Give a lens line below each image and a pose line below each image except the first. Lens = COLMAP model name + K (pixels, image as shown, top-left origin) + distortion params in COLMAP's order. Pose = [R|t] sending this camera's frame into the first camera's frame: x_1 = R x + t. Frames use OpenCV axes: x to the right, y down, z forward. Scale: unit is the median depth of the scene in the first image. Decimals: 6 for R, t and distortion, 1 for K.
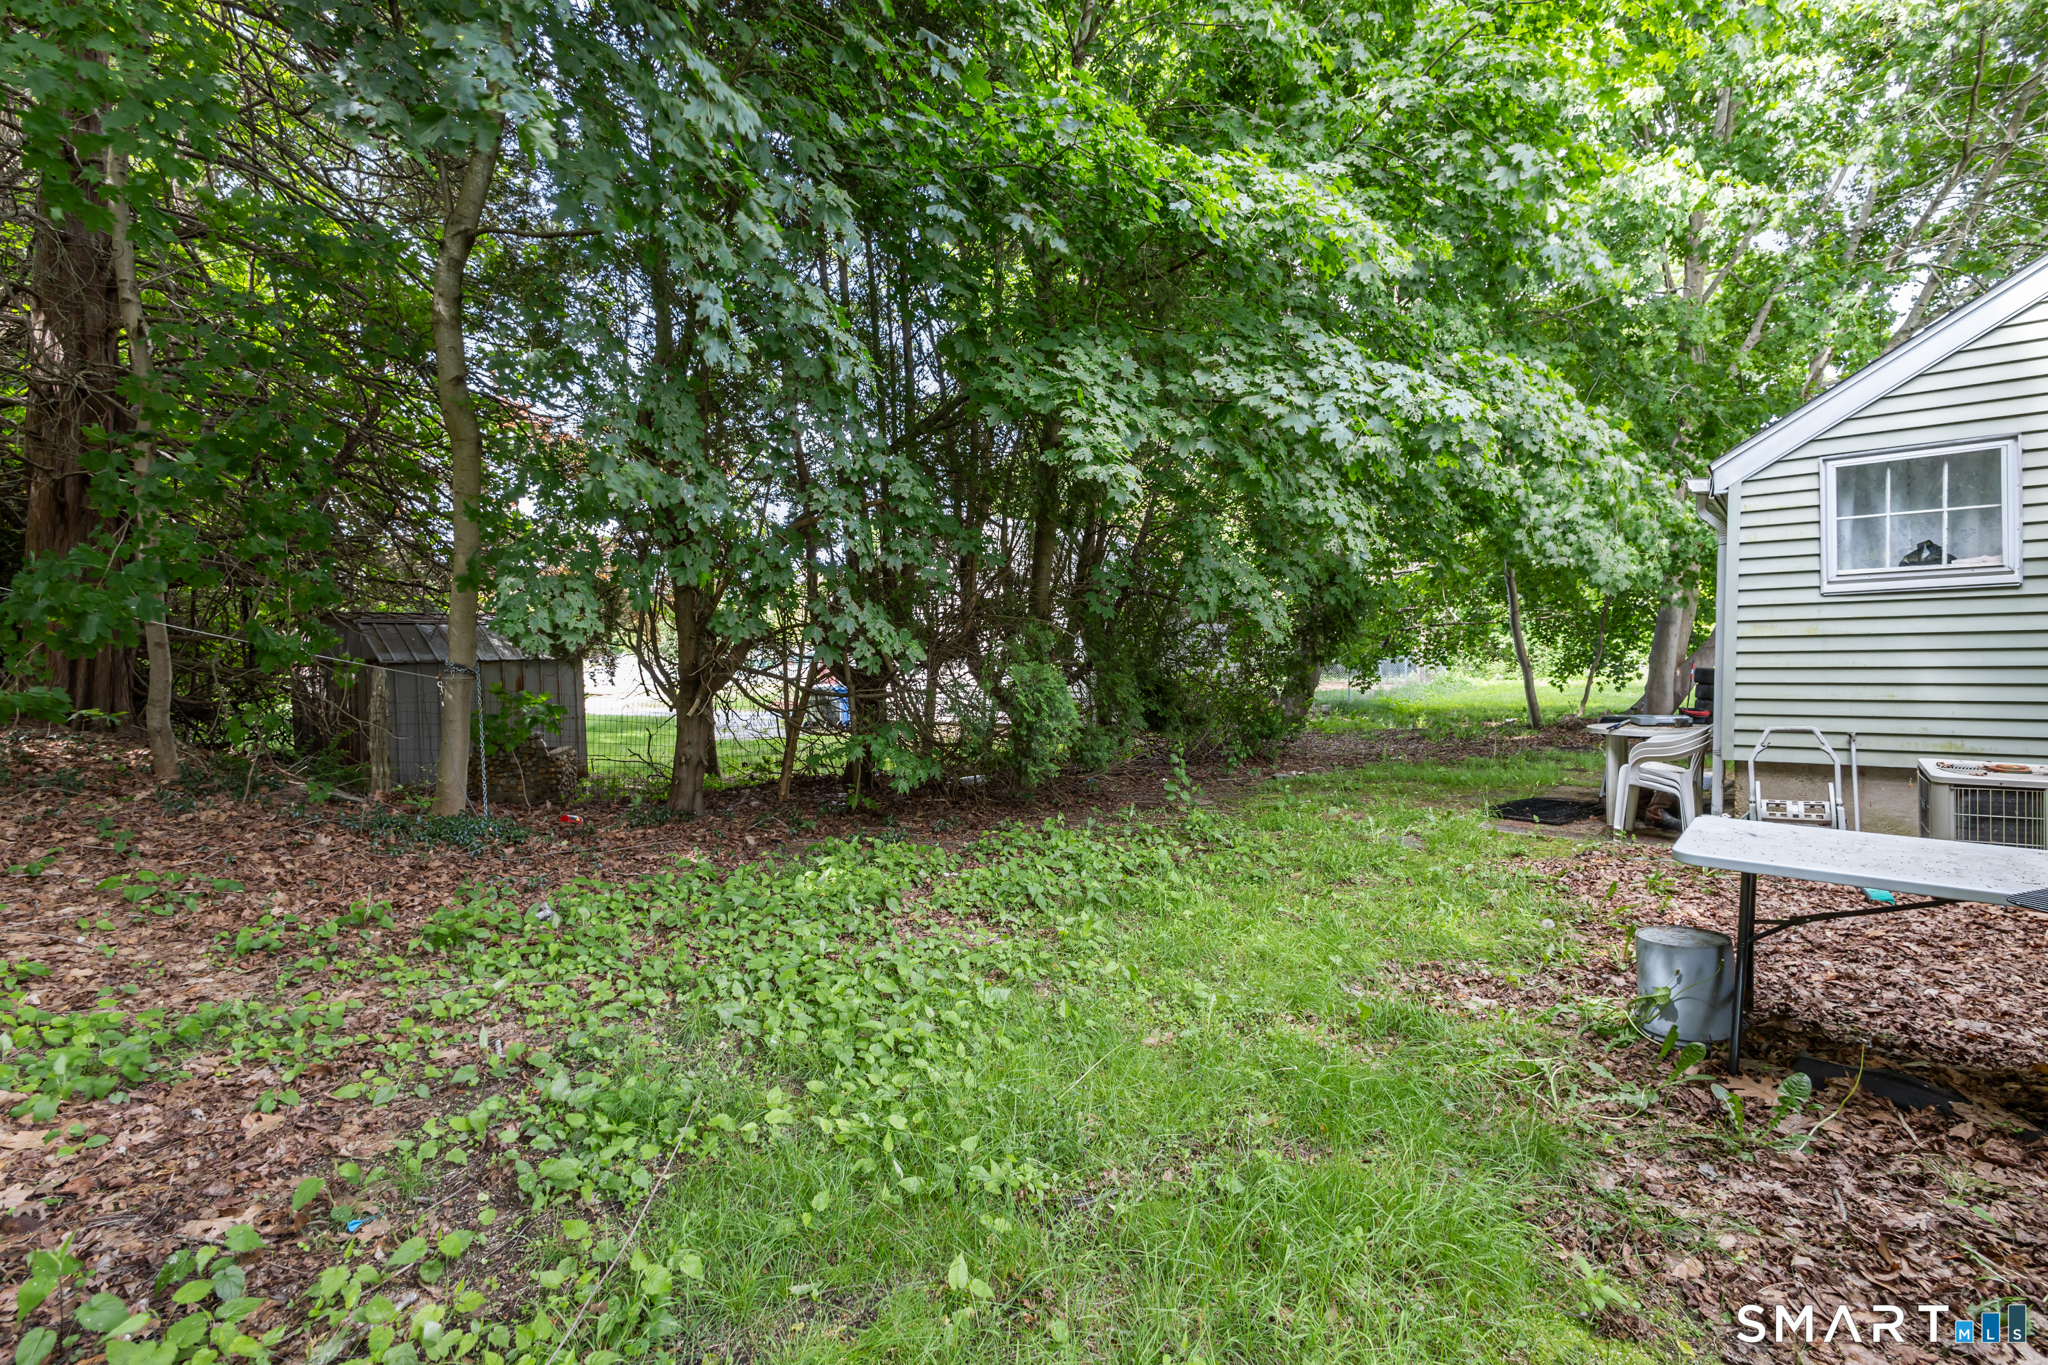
lens RADIAL K [[943.6, 0, 1019.1], [0, 943.6, 694.0], [0, 0, 1]] dist [-0.001647, -0.000317]
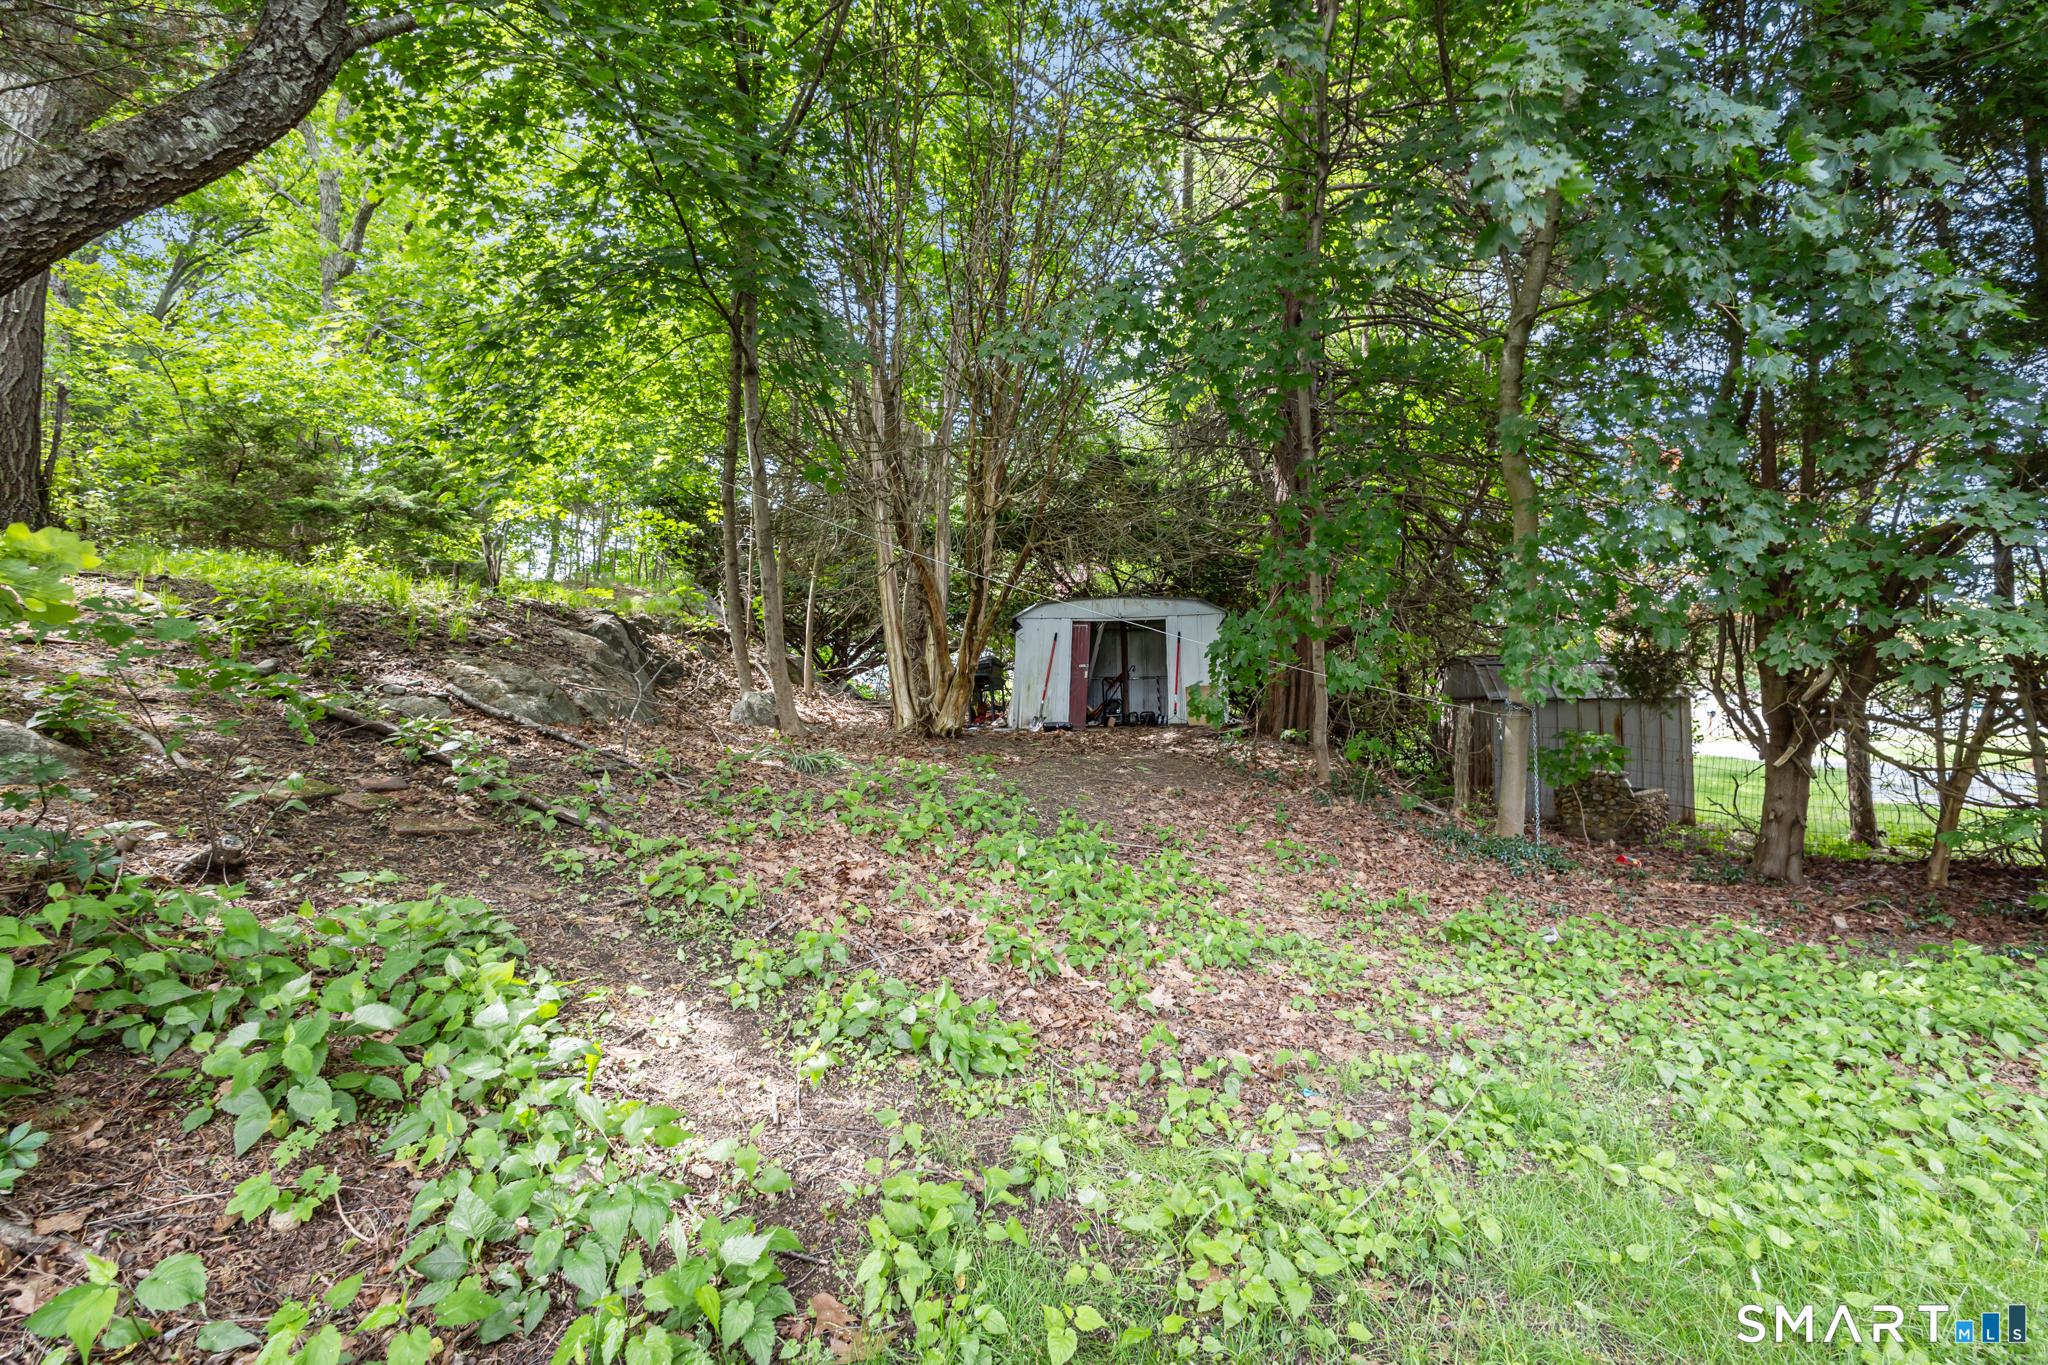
lens RADIAL K [[943.6, 0, 1019.1], [0, 943.6, 694.0], [0, 0, 1]] dist [-0.001647, -0.000317]
pose [[0.436008, 0.011262, -0.899872, 0.222532], [-0.045011, 0.998943, -0.009306, -0.008264], [0.898816, 0.044561, 0.436054, -0.031808]]
